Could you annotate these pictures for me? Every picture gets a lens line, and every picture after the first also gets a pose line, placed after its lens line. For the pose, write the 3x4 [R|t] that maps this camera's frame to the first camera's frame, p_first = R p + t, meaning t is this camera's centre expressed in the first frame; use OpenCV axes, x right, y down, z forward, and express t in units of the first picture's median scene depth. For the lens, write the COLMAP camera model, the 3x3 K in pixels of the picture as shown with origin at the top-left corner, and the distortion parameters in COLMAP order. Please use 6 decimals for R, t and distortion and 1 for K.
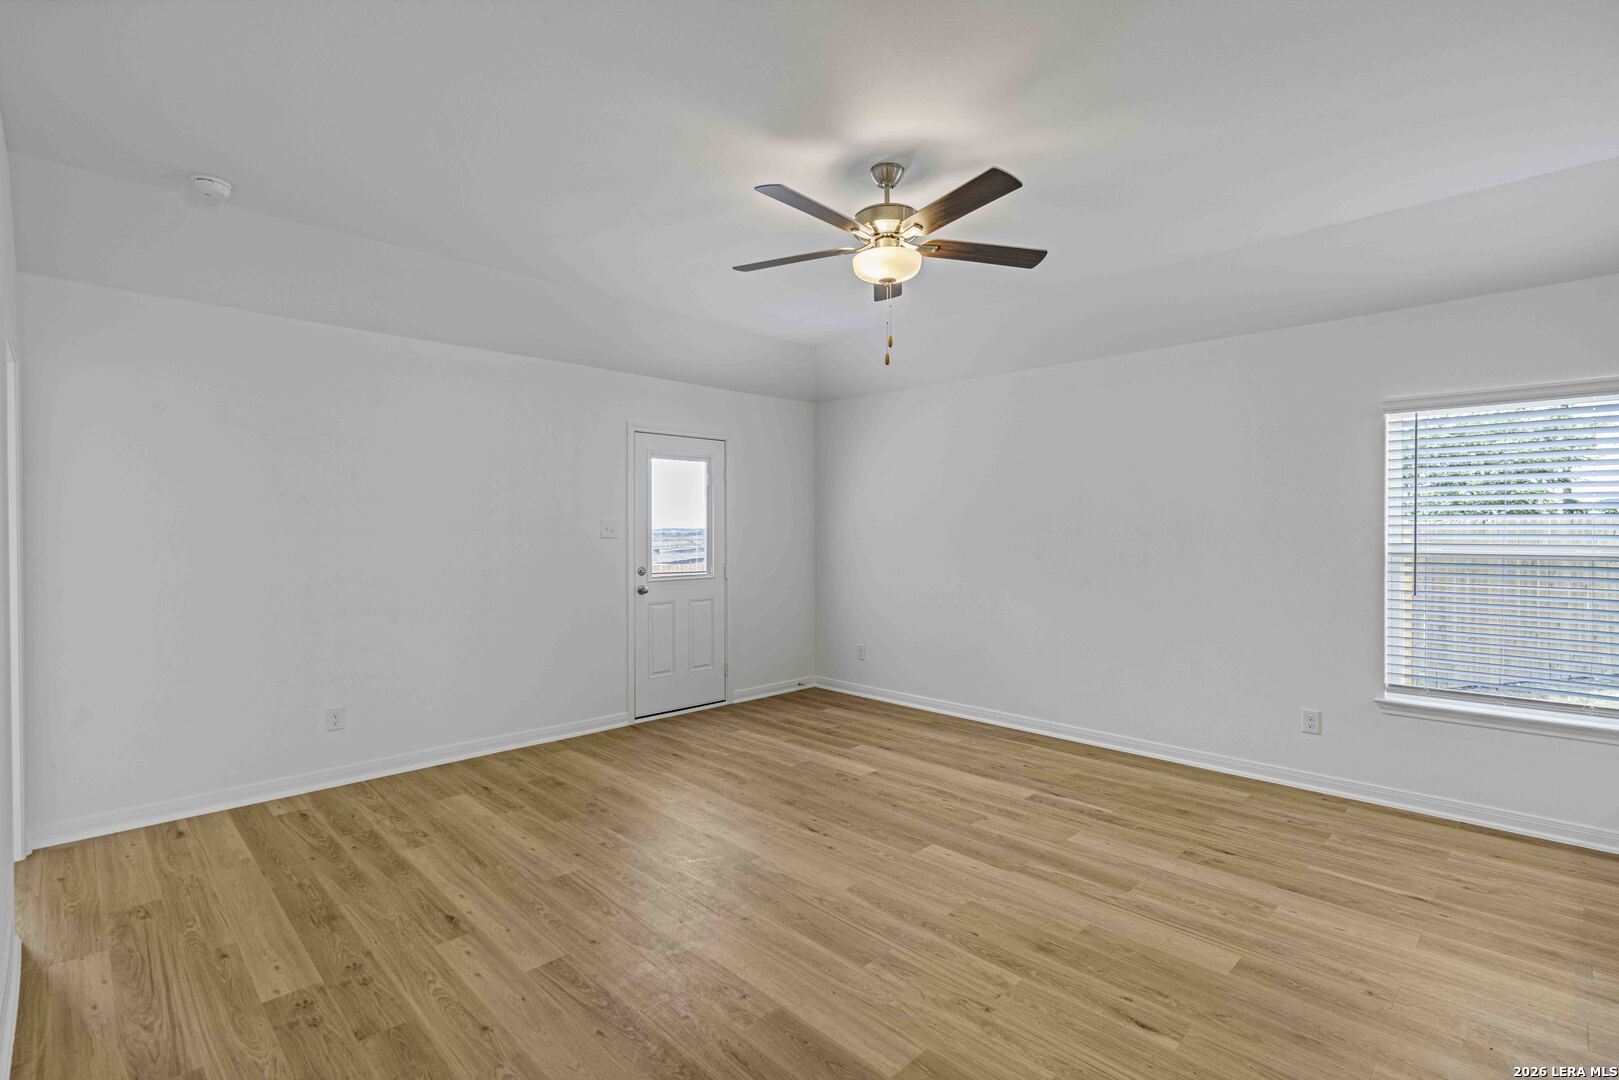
lens RADIAL K [[747.7, 0, 795.4], [0, 747.7, 536.5], [0, 0, 1]] dist [-0.004363, 0.002907]
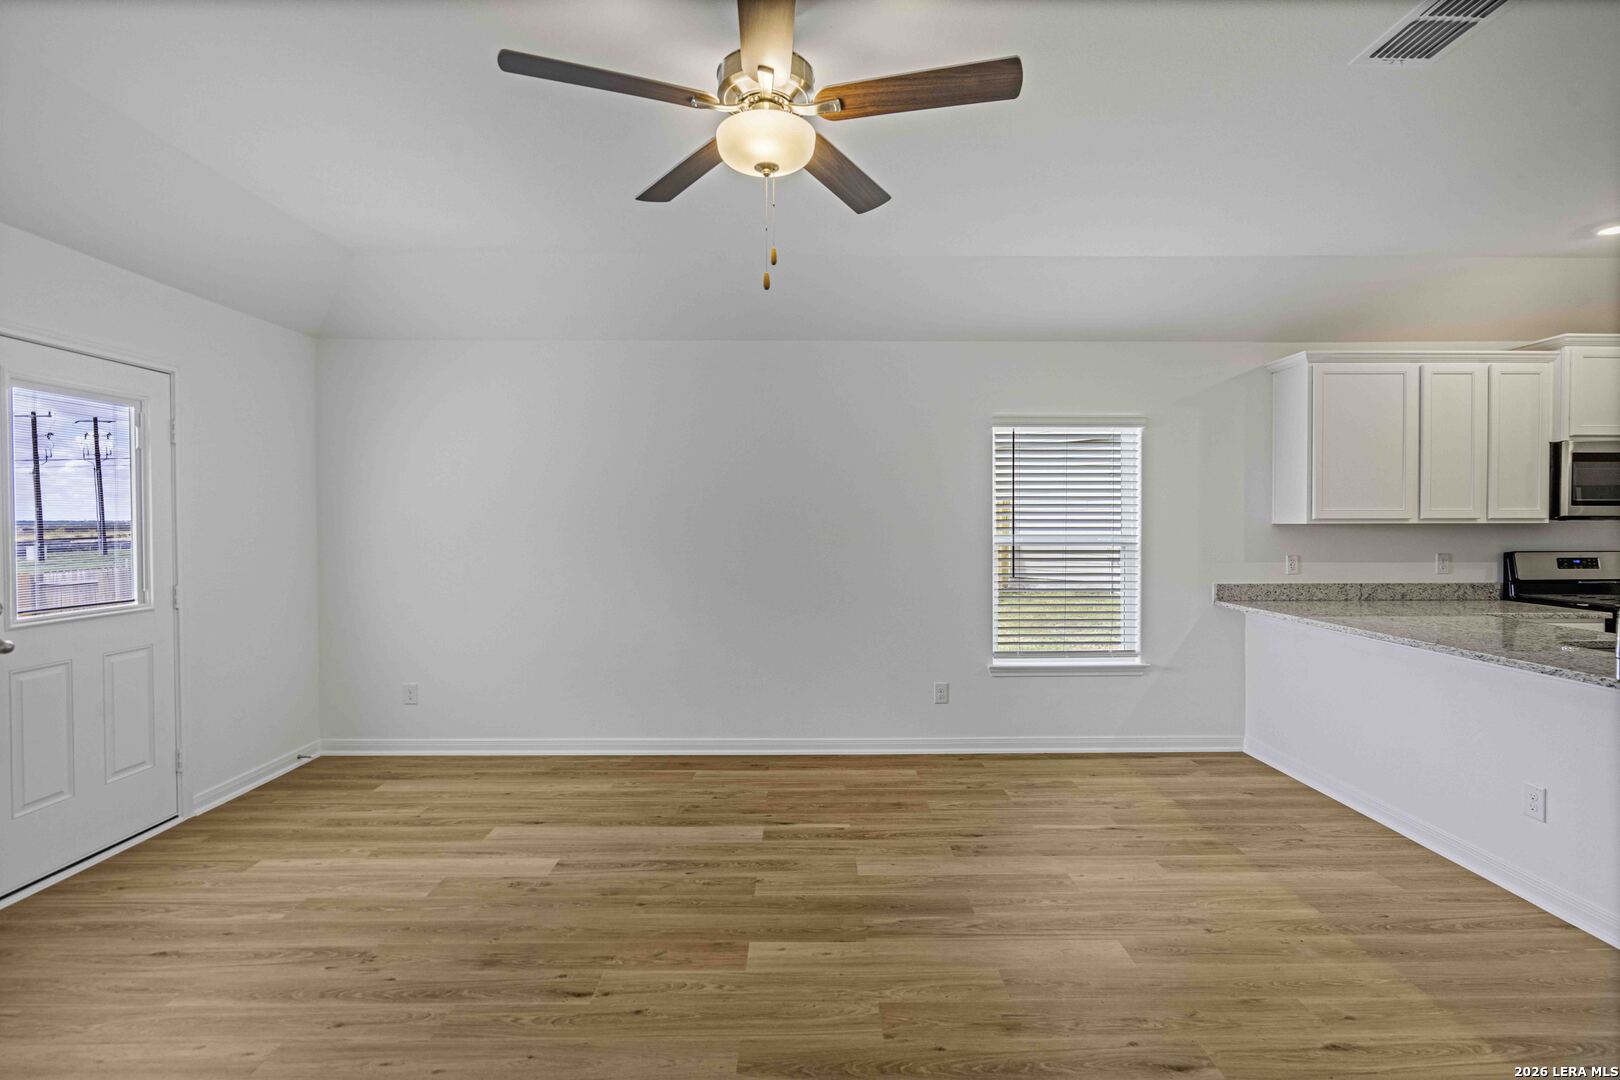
lens RADIAL K [[748.1, 0, 808.6], [0, 748.1, 531.6], [0, 0, 1]] dist [-0.004363, 0.002907]
pose [[0.688648, -0.011706, 0.725001, -0.288910], [0.006074, 0.999928, 0.010376, -0.009702], [-0.725070, -0.002742, 0.688670, 0.398039]]
